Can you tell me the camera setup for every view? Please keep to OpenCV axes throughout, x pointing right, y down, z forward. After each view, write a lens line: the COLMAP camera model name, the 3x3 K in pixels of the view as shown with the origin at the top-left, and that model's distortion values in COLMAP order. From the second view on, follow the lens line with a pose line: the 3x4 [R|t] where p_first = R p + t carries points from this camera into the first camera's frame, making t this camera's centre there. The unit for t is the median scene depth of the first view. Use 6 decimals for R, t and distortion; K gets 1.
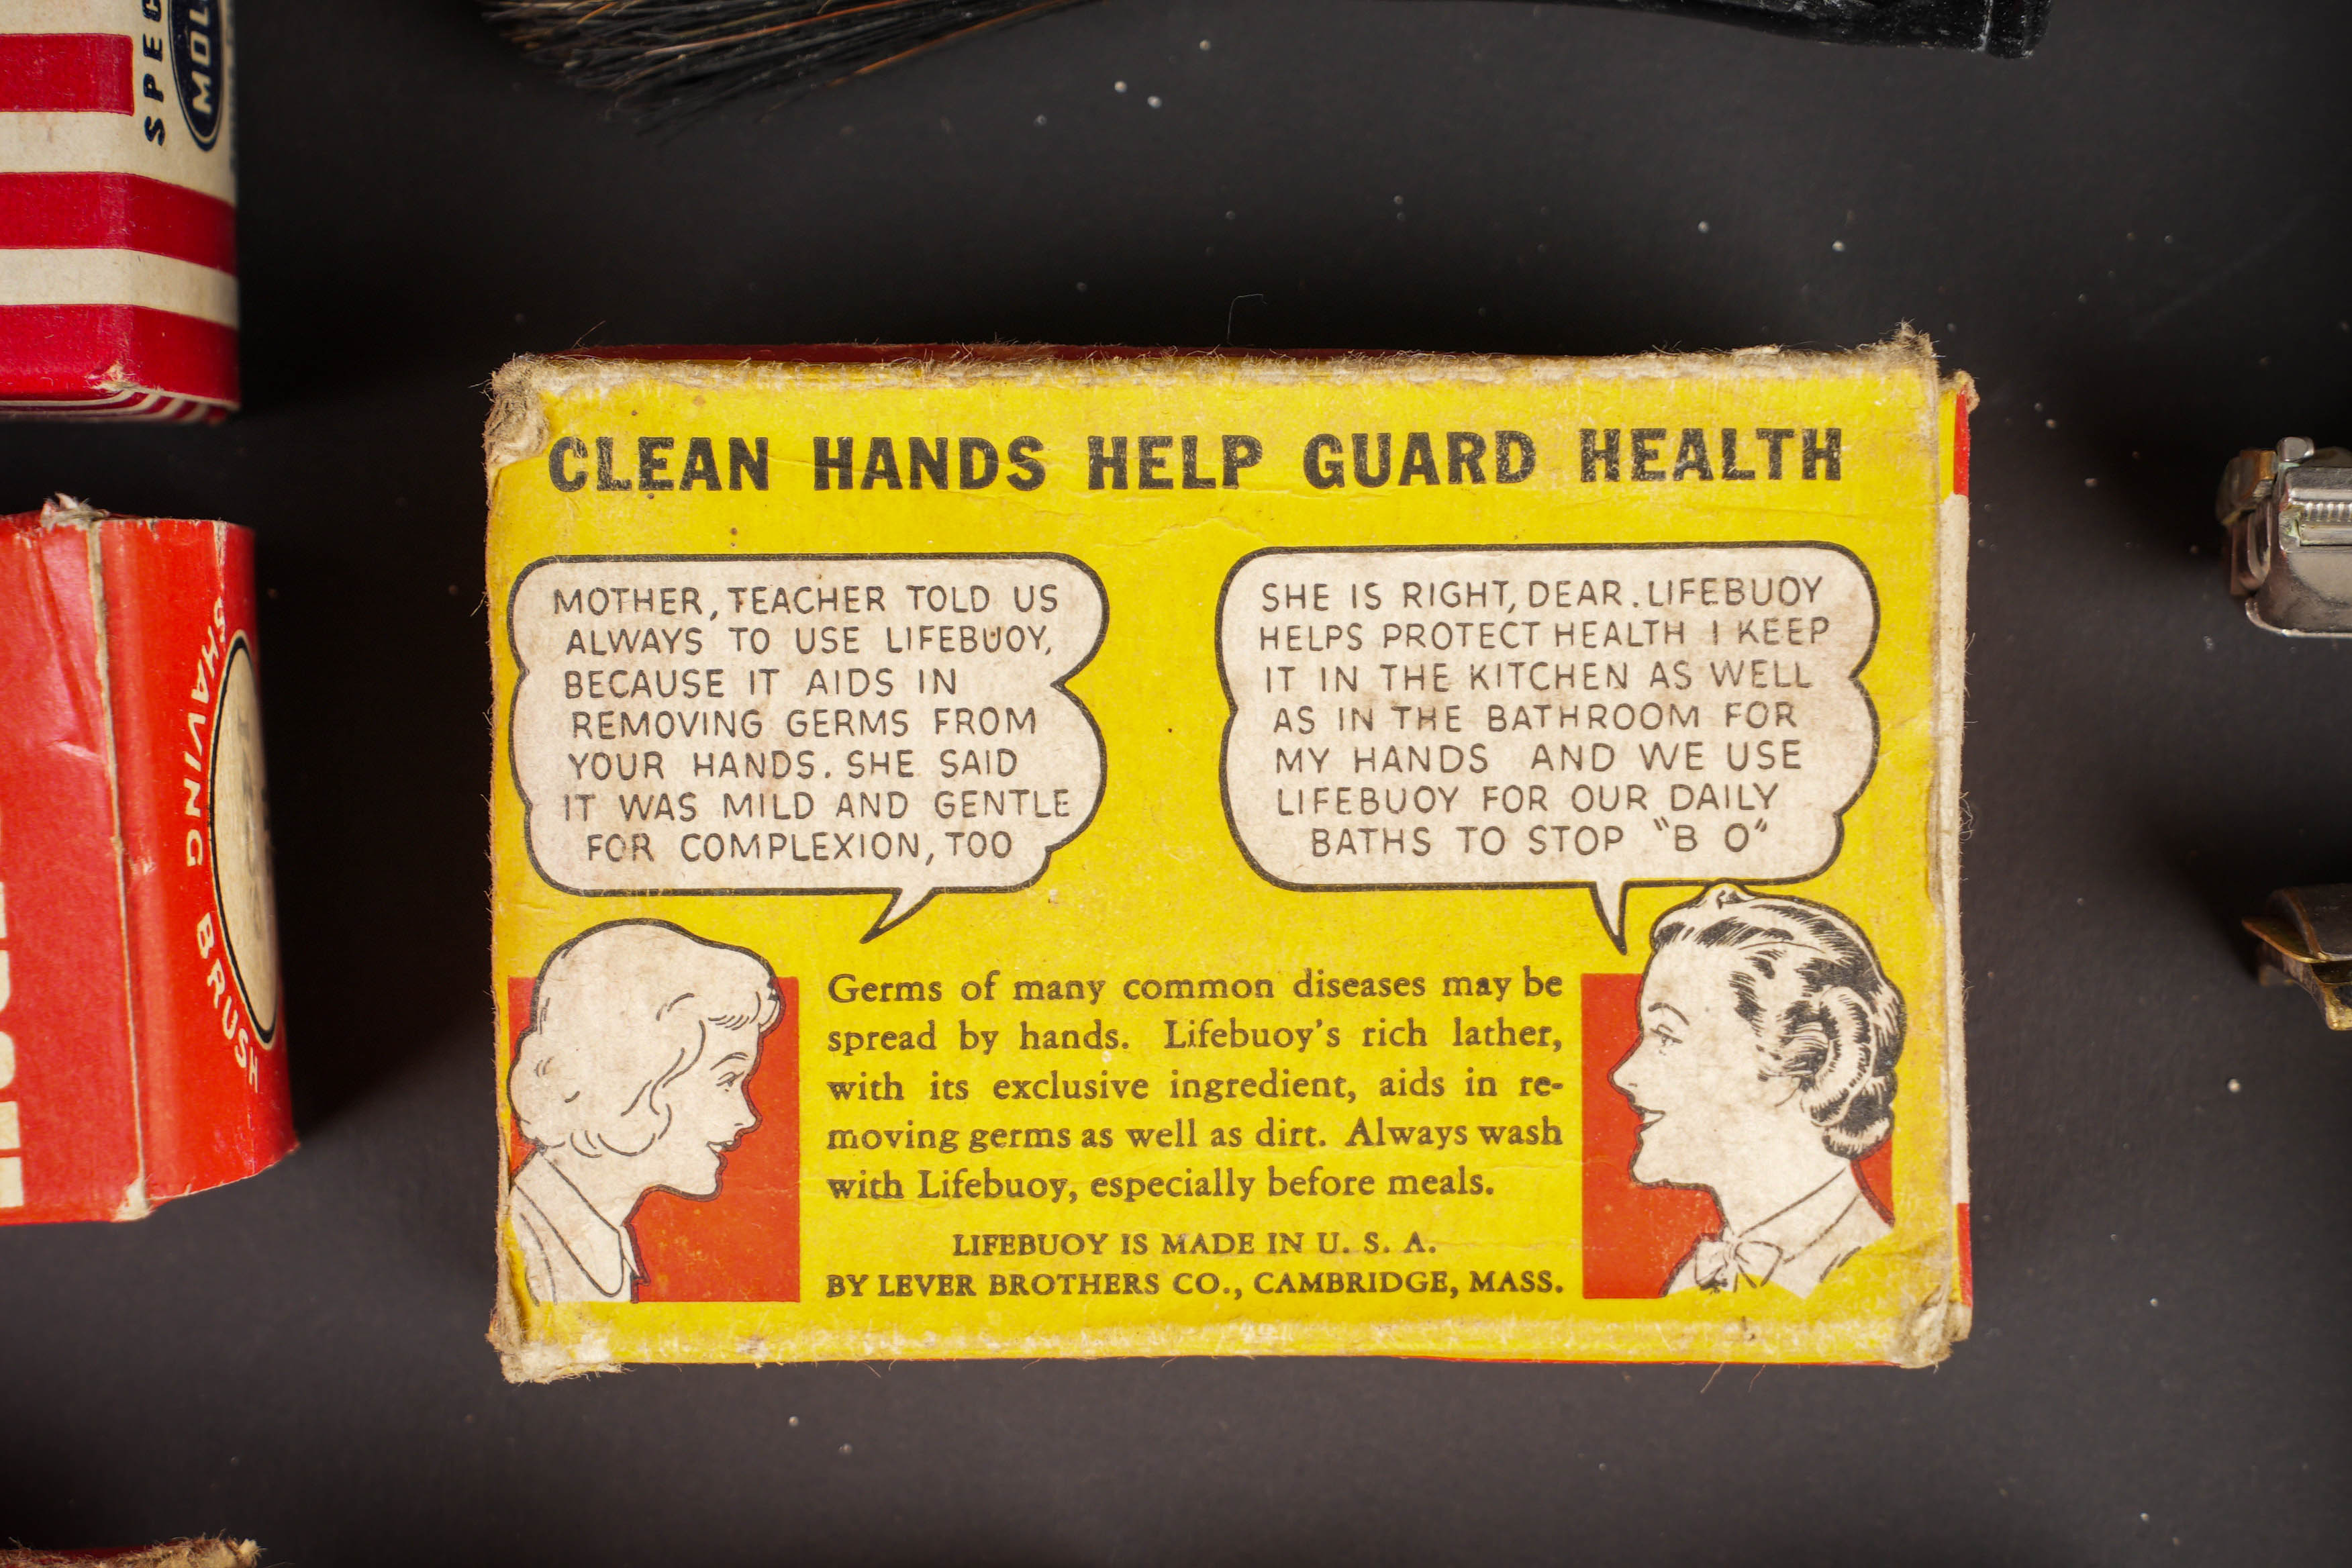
lens RADIAL K [[6247.8, 0, 1169.4], [0, 6247.8, 788.5], [0, 0, 1]] dist [0.313339, 0.000000]
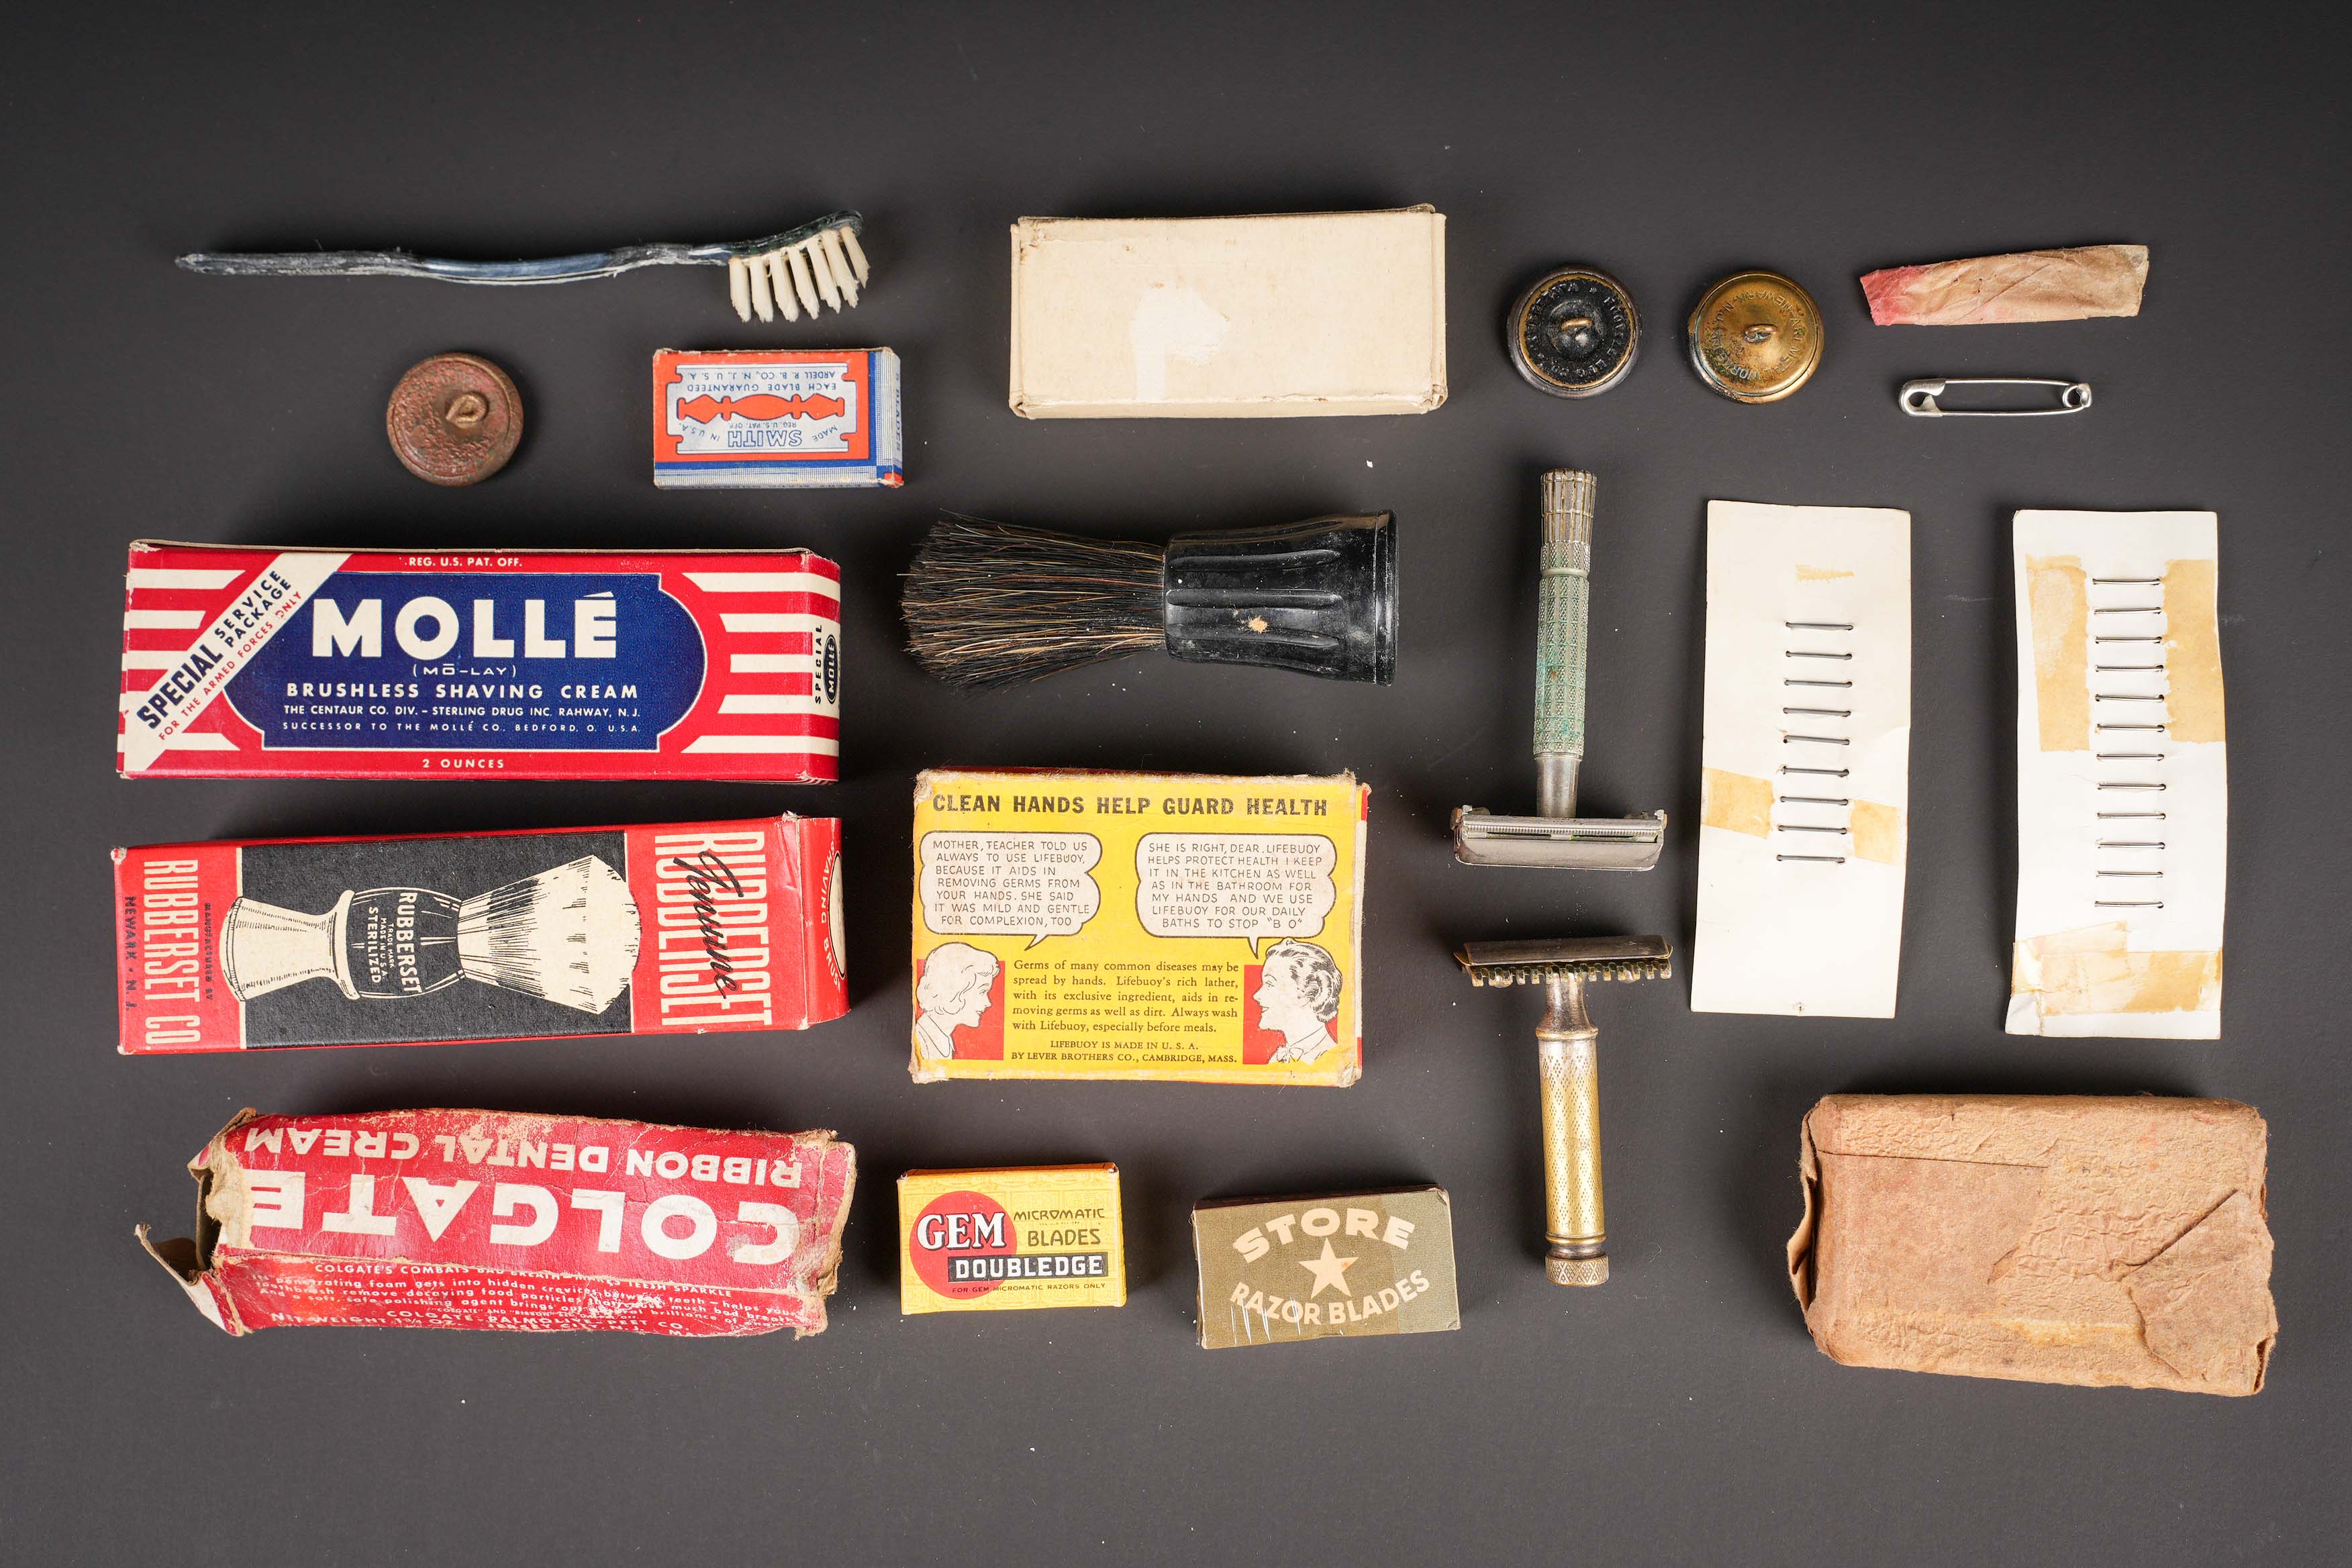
lens RADIAL K [[2835.8, 0, 1171.6], [0, 2835.8, 743.3], [0, 0, 1]] dist [0.052442, 0.000000]
pose [[0.999738, 0.019911, -0.011277, 0.042215], [-0.020450, 0.998547, -0.049855, -0.011231], [0.010268, 0.050072, 0.998693, -0.486148]]
